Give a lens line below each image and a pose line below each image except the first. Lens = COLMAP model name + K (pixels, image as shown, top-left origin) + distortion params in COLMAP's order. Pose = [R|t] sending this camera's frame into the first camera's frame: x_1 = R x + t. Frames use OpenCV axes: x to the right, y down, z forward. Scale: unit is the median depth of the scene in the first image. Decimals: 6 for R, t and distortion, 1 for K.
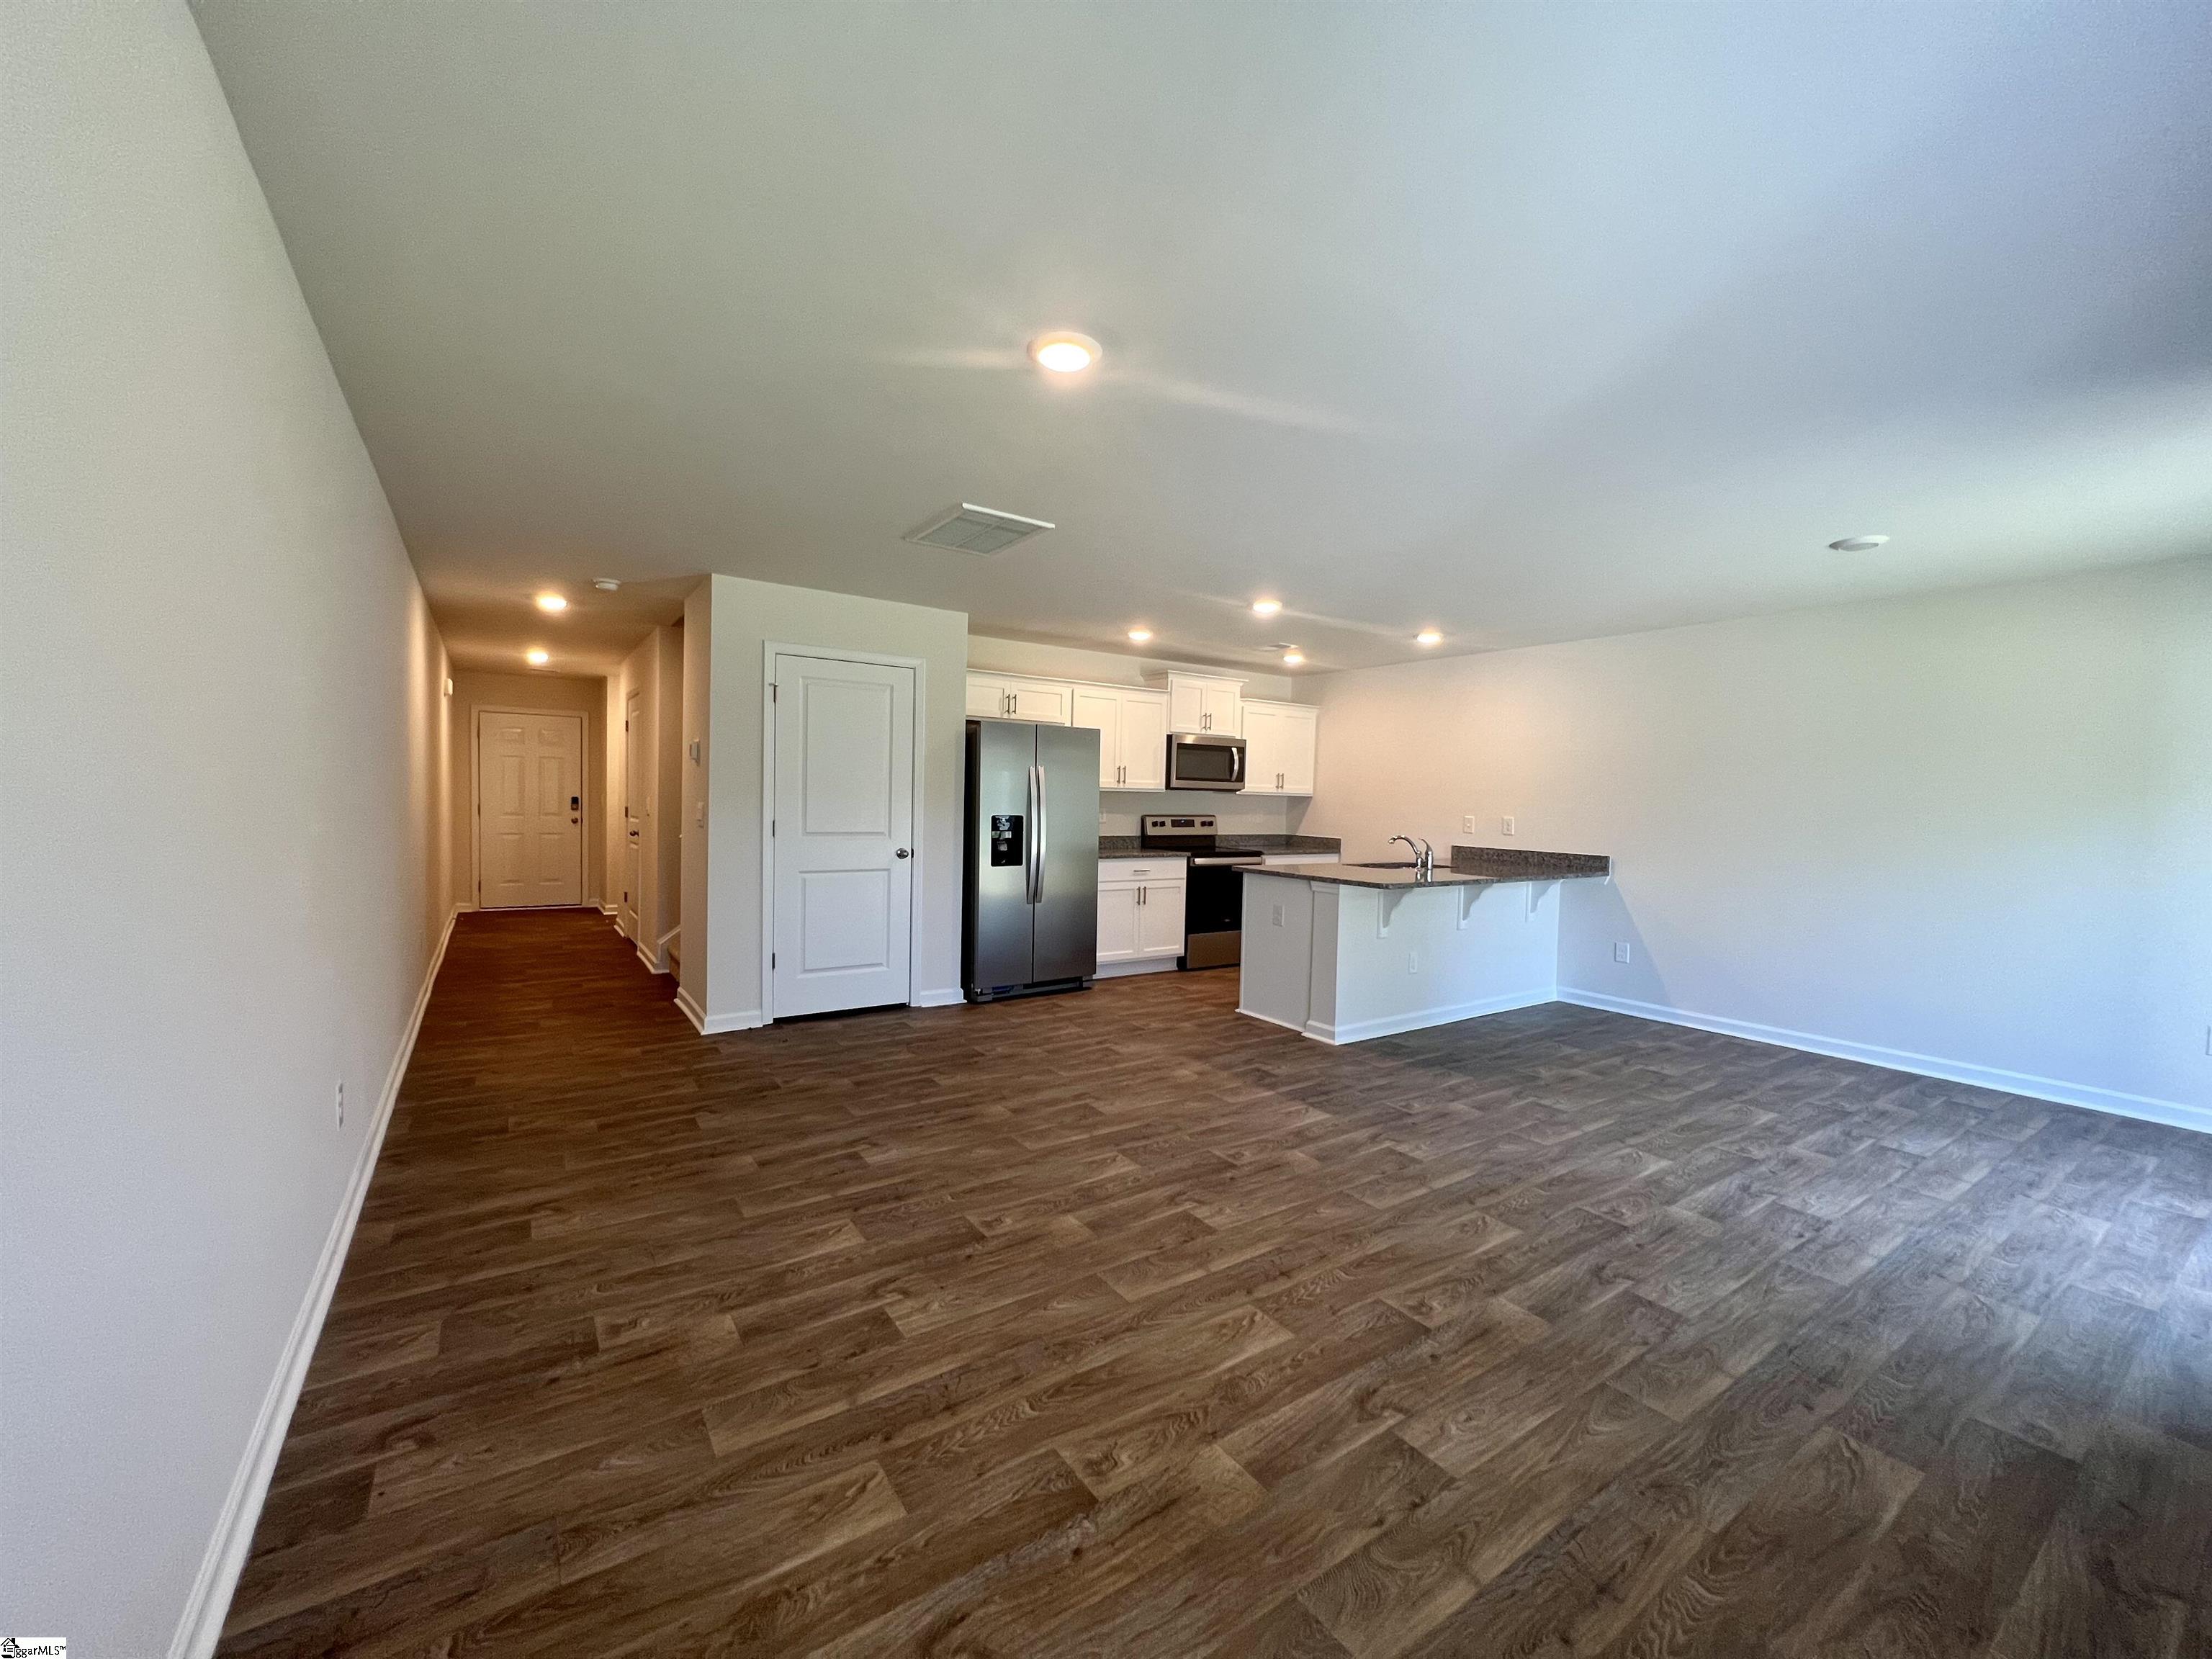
lens RADIAL K [[882.0, 0, 1100.2], [0, 882.0, 828.3], [0, 0, 1]] dist [-0.001416, -0.000097]
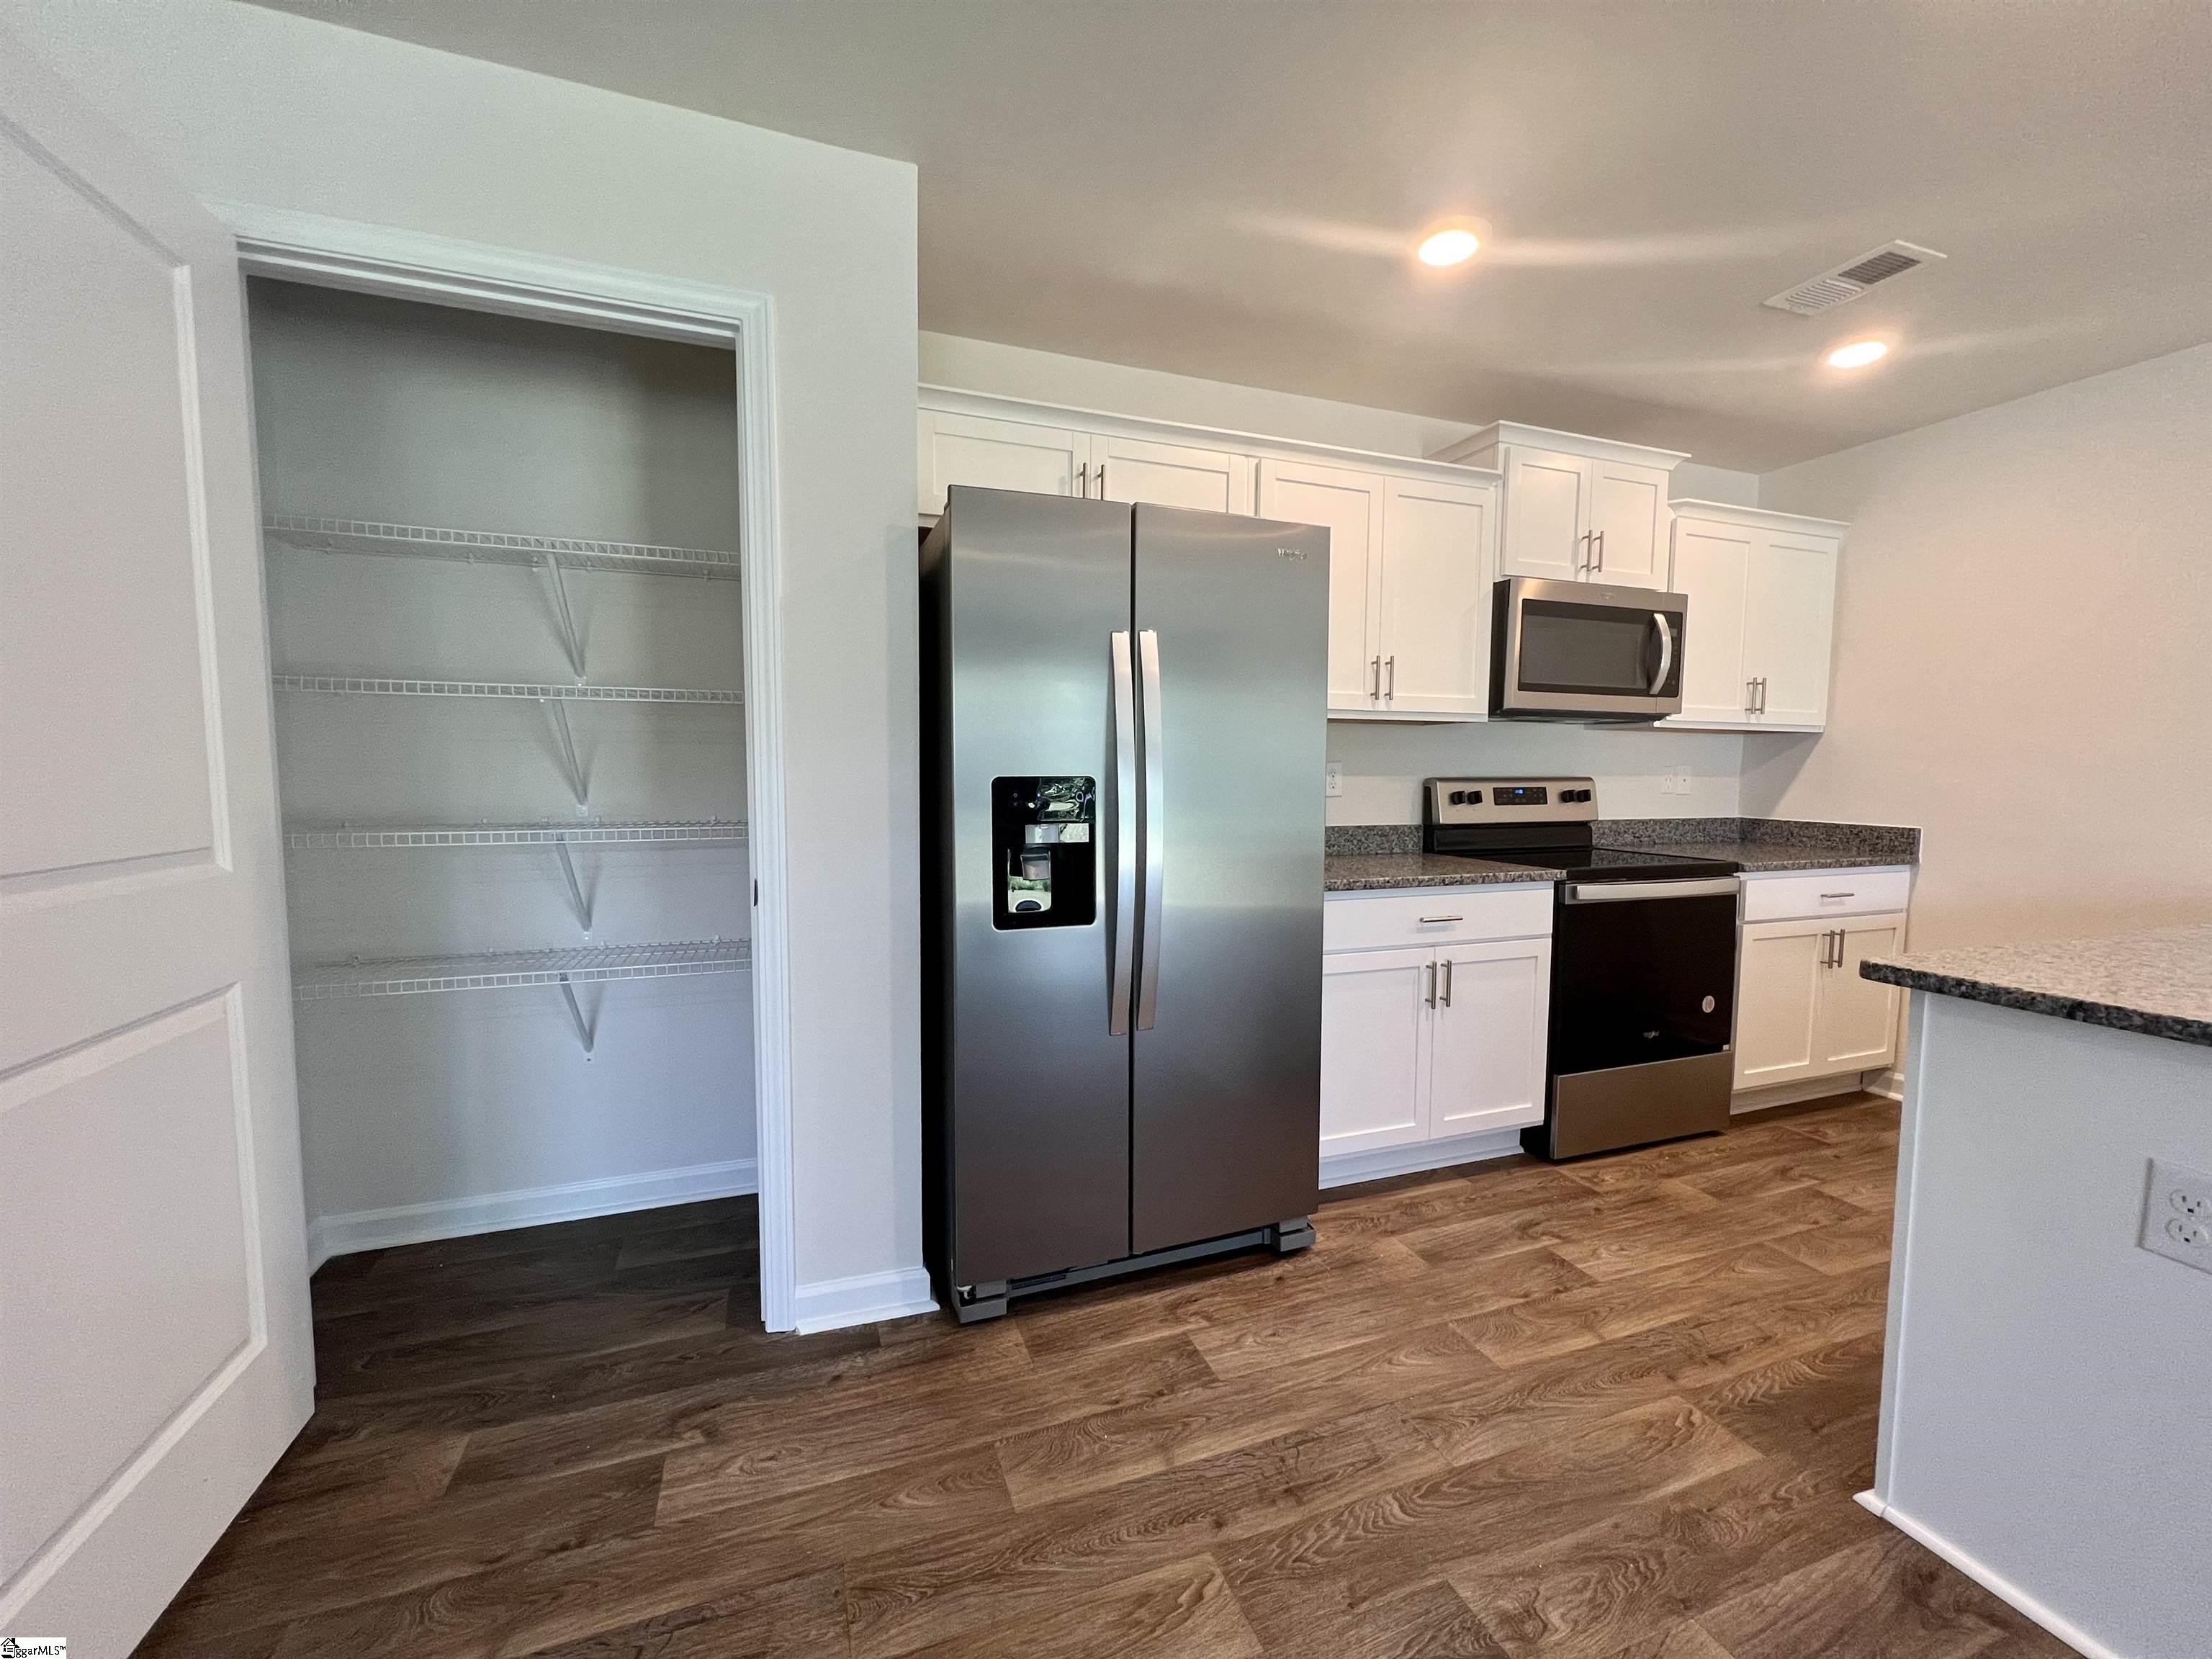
lens RADIAL K [[882.0, 0, 1093.8], [0, 882.0, 836.2], [0, 0, 1]] dist [-0.001416, -0.000097]
pose [[0.967624, 0.001336, -0.252393, -0.001959], [0.007909, 0.999334, 0.035613, -0.003313], [0.252272, -0.036456, 0.966969, 0.570513]]
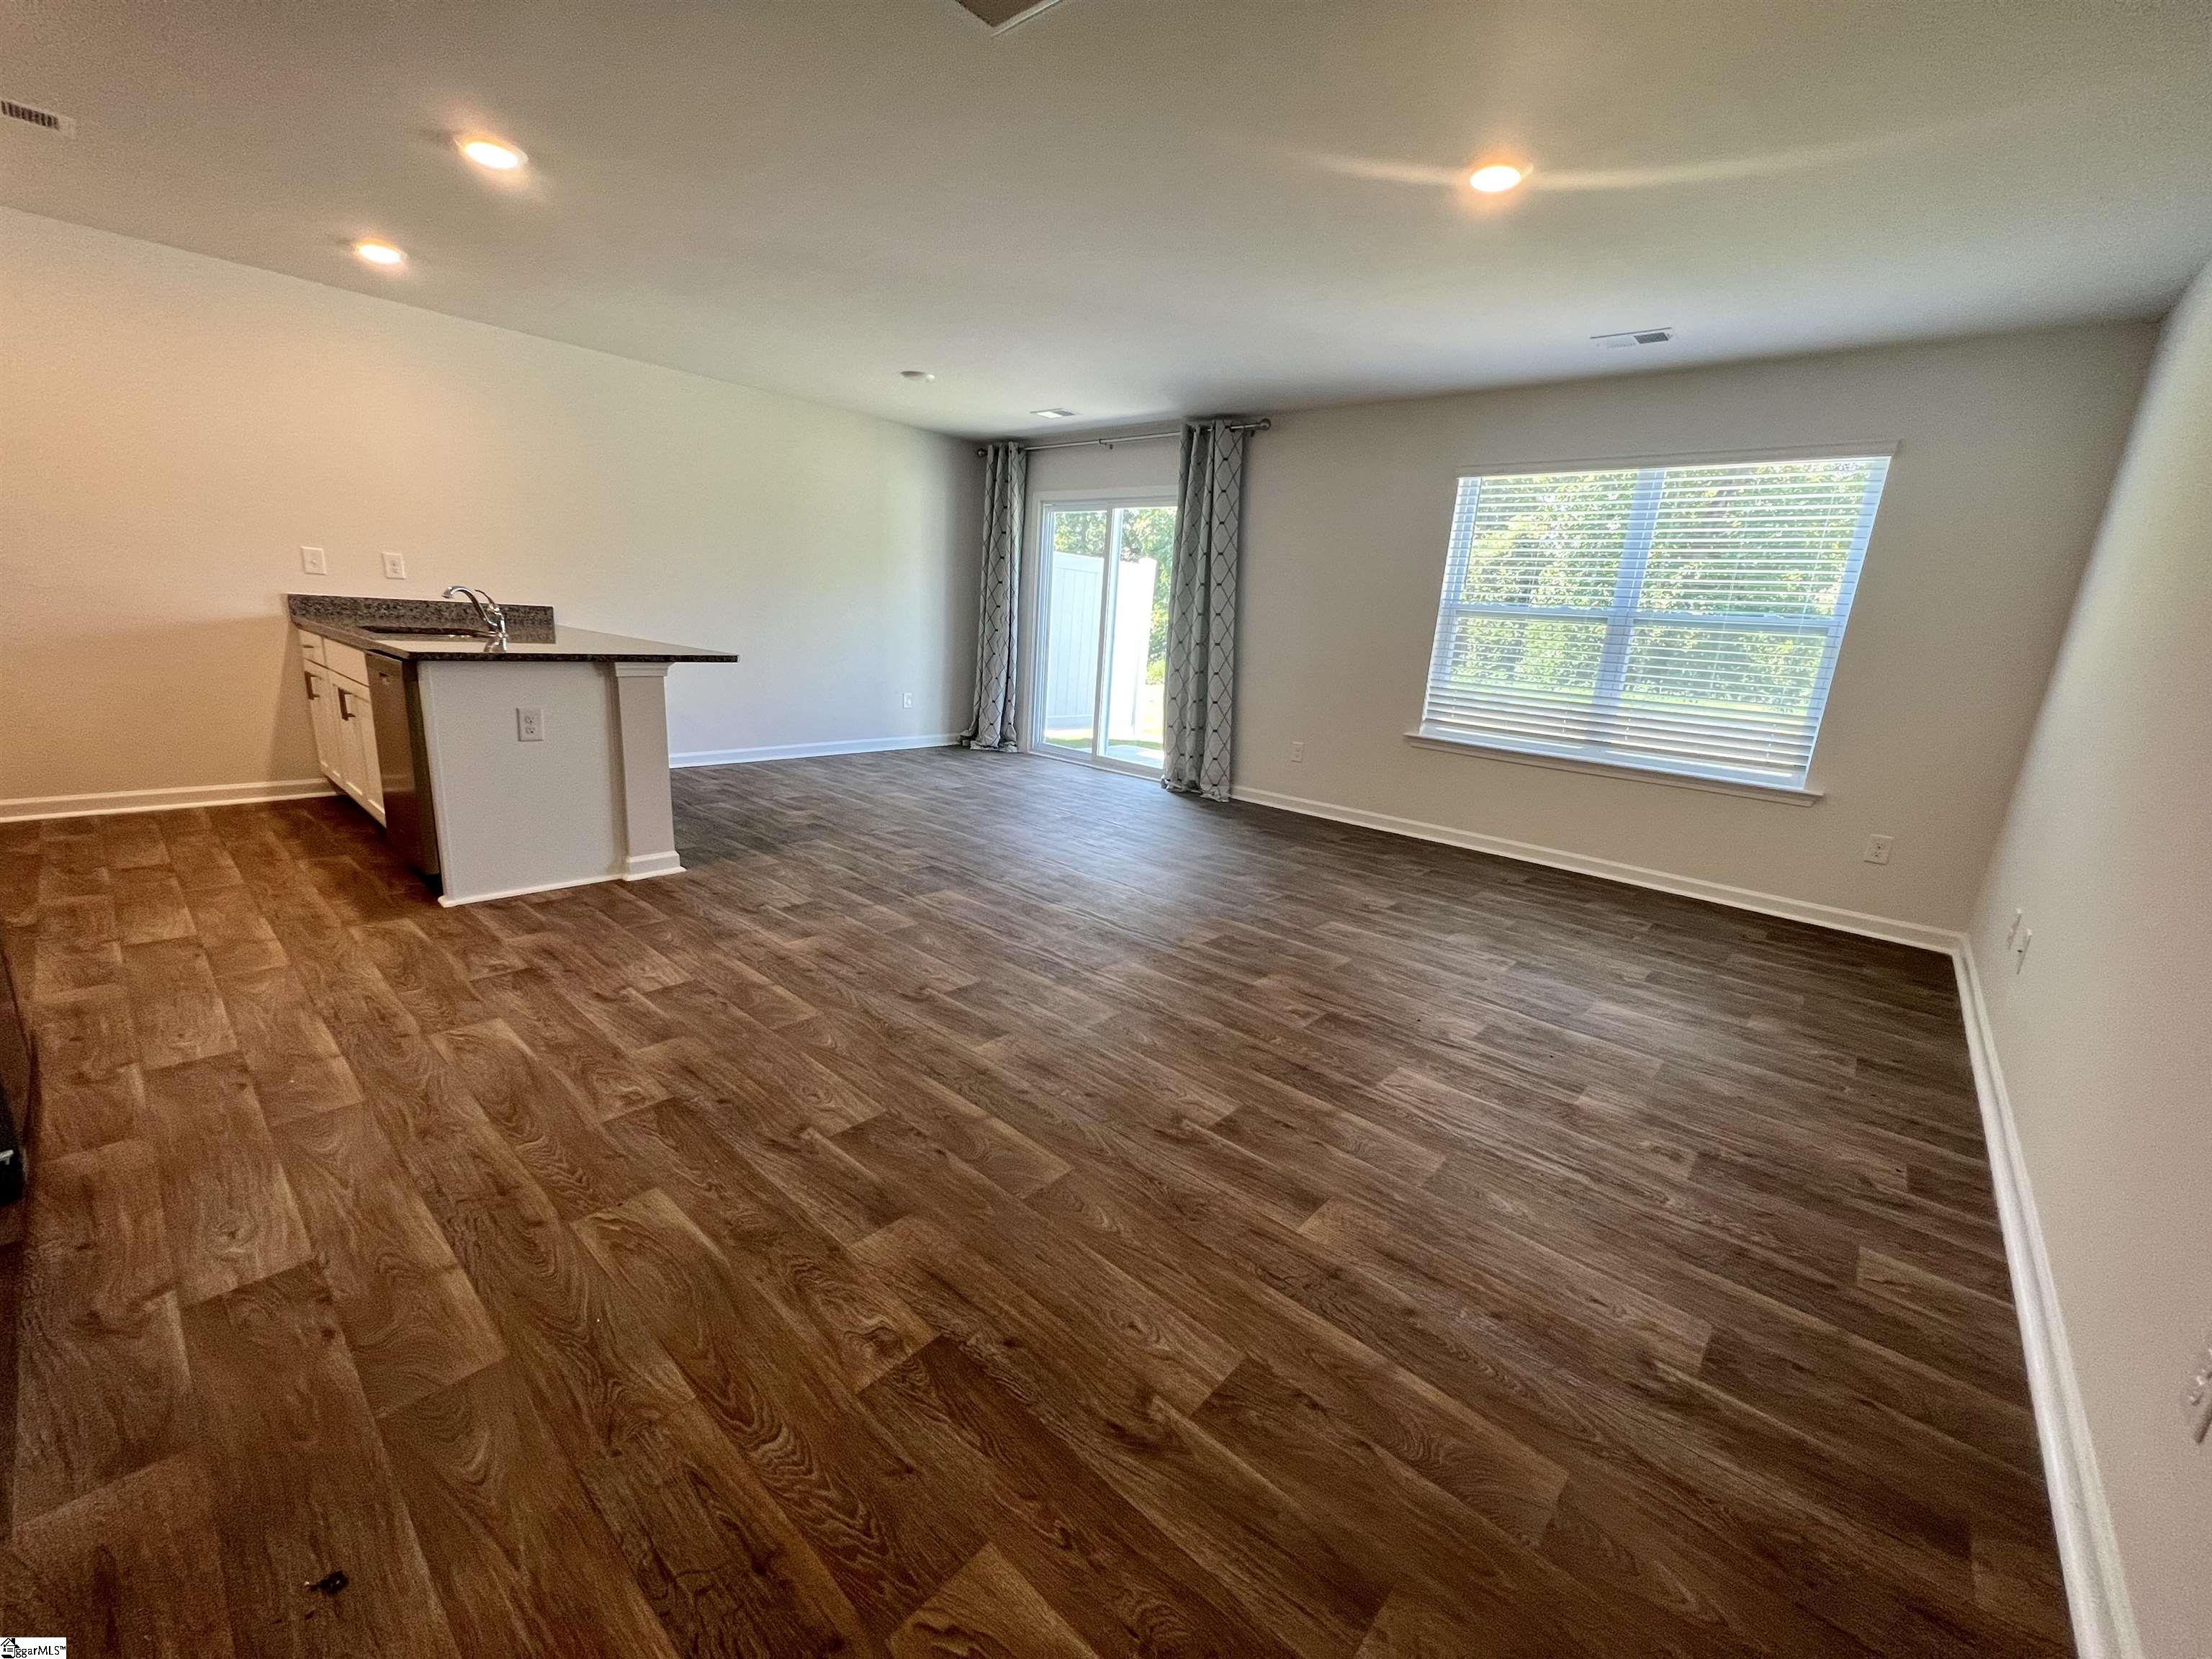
lens RADIAL K [[882.0, 0, 1108.7], [0, 882.0, 828.6], [0, 0, 1]] dist [-0.001416, -0.000097]
pose [[-0.243766, -0.269257, 0.931708, -0.391004], [-0.036644, 0.962559, 0.268585, -0.010439], [-0.969142, 0.031331, -0.244506, 0.592159]]
